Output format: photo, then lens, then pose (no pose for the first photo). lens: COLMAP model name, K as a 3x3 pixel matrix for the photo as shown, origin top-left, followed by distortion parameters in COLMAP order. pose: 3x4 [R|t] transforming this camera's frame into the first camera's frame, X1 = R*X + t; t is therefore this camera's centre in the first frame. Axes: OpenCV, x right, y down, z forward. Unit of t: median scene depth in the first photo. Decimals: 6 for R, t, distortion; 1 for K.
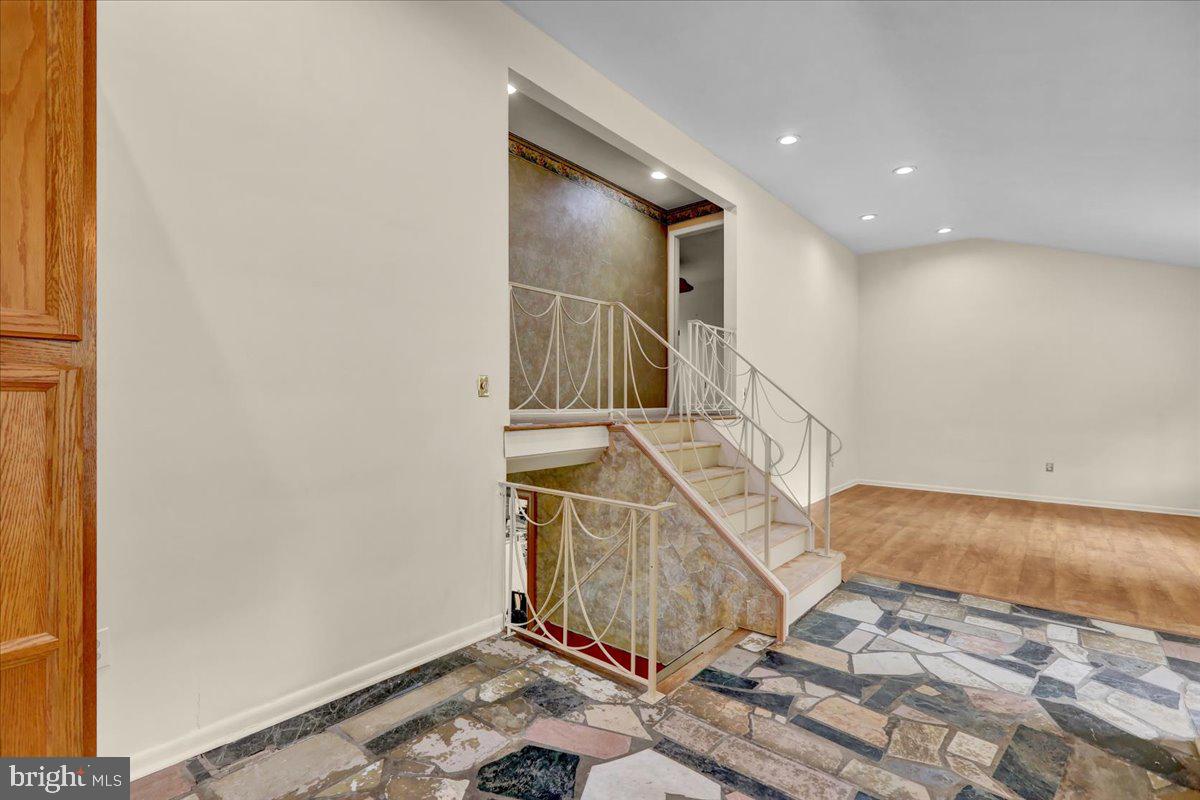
lens RADIAL K [[552.7, 0, 596.8], [0, 552.7, 398.1], [0, 0, 1]] dist [0.000433, 0.001281]
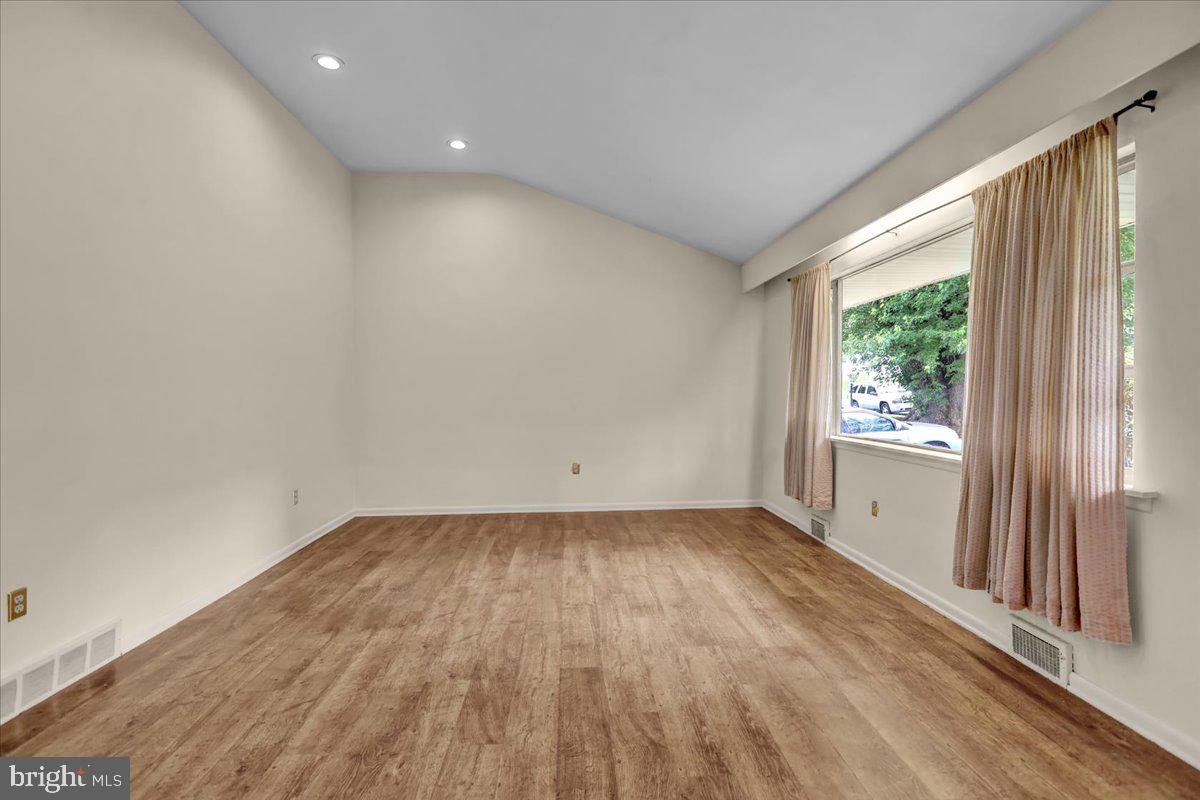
lens RADIAL K [[552.7, 0, 599.8], [0, 552.7, 392.6], [0, 0, 1]] dist [0.000433, 0.001281]
pose [[0.730112, -0.012911, 0.683205, 0.305451], [0.010109, 0.999916, 0.008093, 0.004127], [-0.683253, 0.000997, 0.730181, 0.404697]]
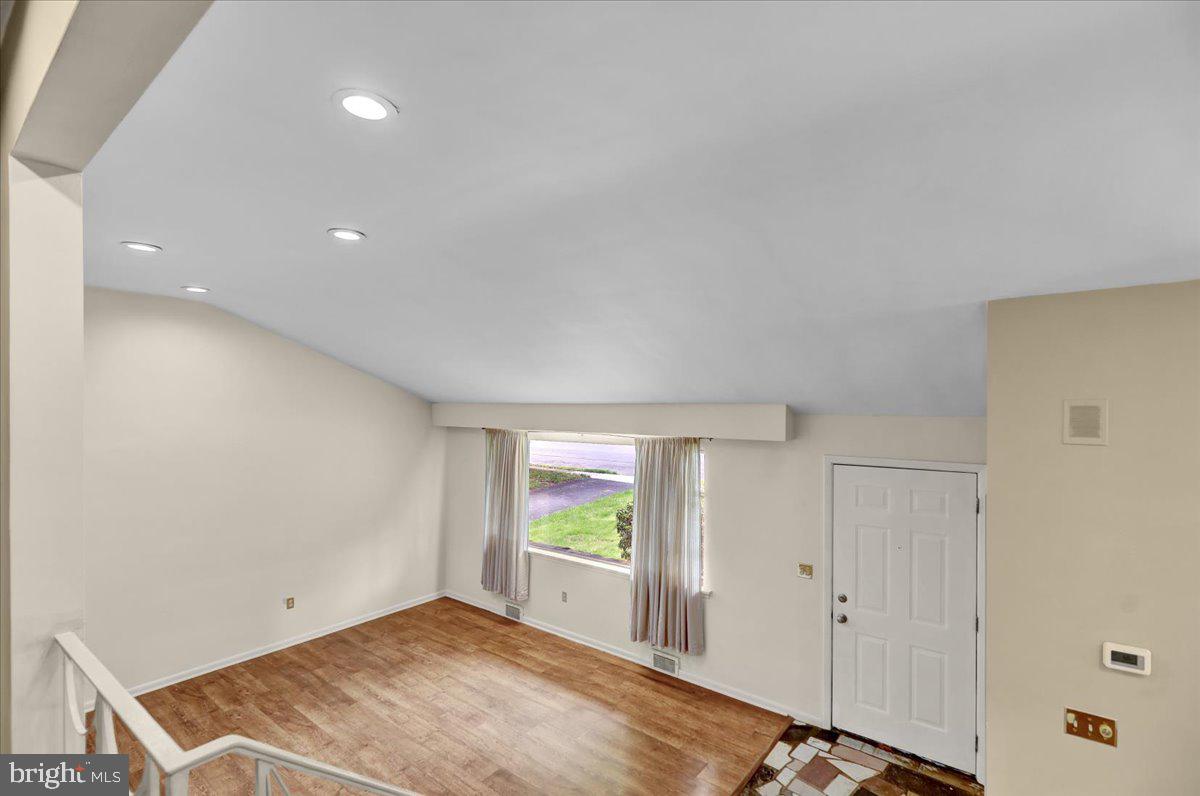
lens RADIAL K [[552.7, 0, 601.3], [0, 552.7, 403.0], [0, 0, 1]] dist [0.000433, 0.001281]
pose [[-0.035545, 0.002070, 0.999366, -0.050189], [-0.010905, 0.999938, -0.002459, -0.204234], [-0.999309, -0.010986, -0.035520, 0.610668]]
